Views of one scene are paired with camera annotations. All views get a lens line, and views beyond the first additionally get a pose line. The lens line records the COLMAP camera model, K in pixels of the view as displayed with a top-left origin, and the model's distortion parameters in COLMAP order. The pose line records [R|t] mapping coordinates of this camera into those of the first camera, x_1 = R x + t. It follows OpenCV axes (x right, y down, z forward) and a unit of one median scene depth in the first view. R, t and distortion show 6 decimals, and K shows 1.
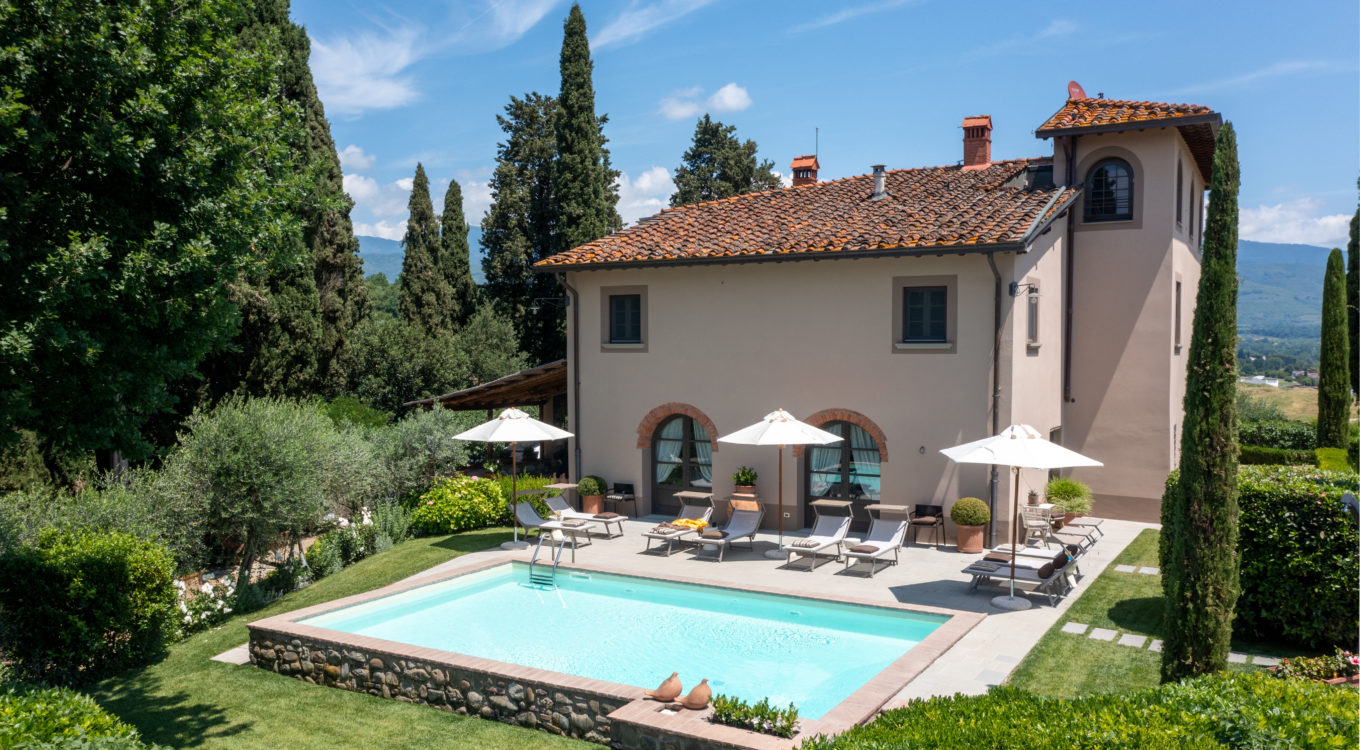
lens RADIAL K [[1087.0, 0, 656.2], [0, 1087.0, 435.4], [0, 0, 1]] dist [-0.001075, 0.002349]
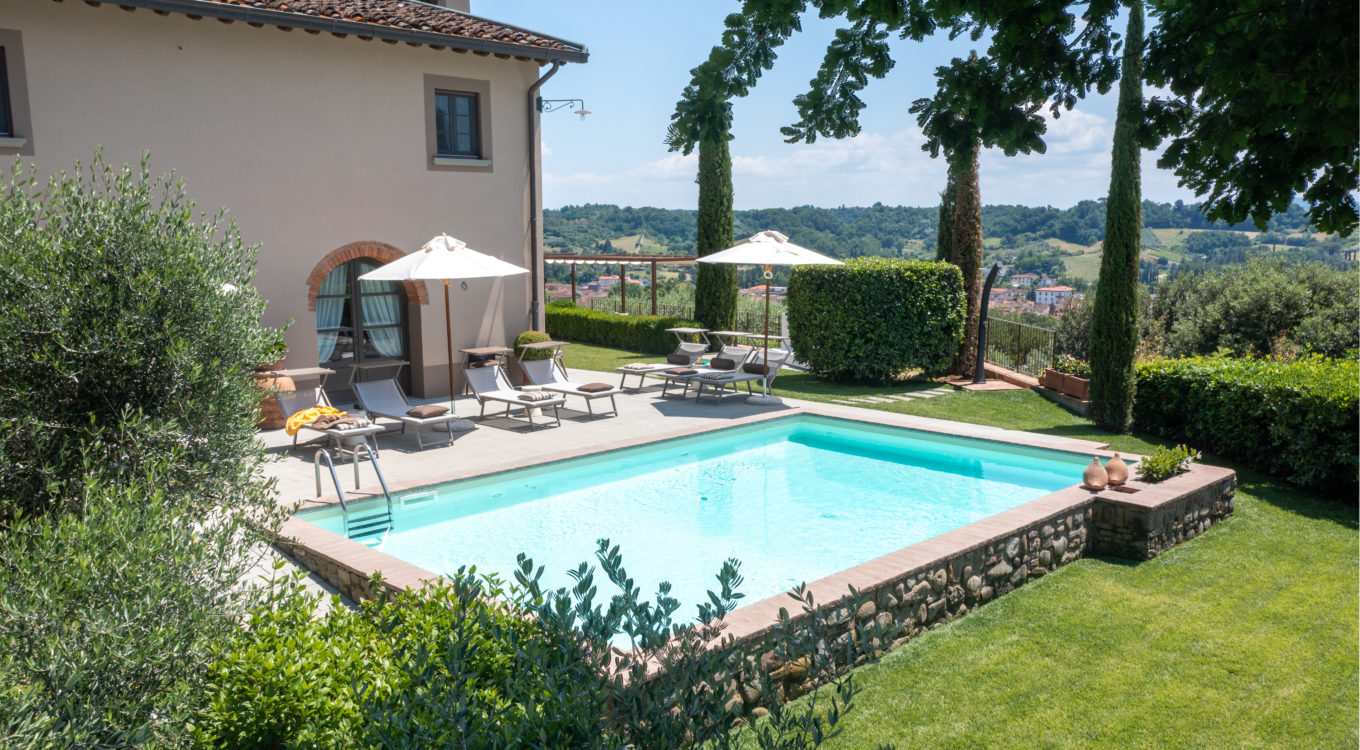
lens RADIAL K [[1087.0, 0, 656.2], [0, 1087.0, 435.4], [0, 0, 1]] dist [-0.001075, 0.002349]
pose [[0.250994, -0.179523, 0.951196, -0.538656], [0.089196, 0.982760, 0.161945, 0.003717], [-0.963870, 0.044195, 0.262679, 0.605863]]
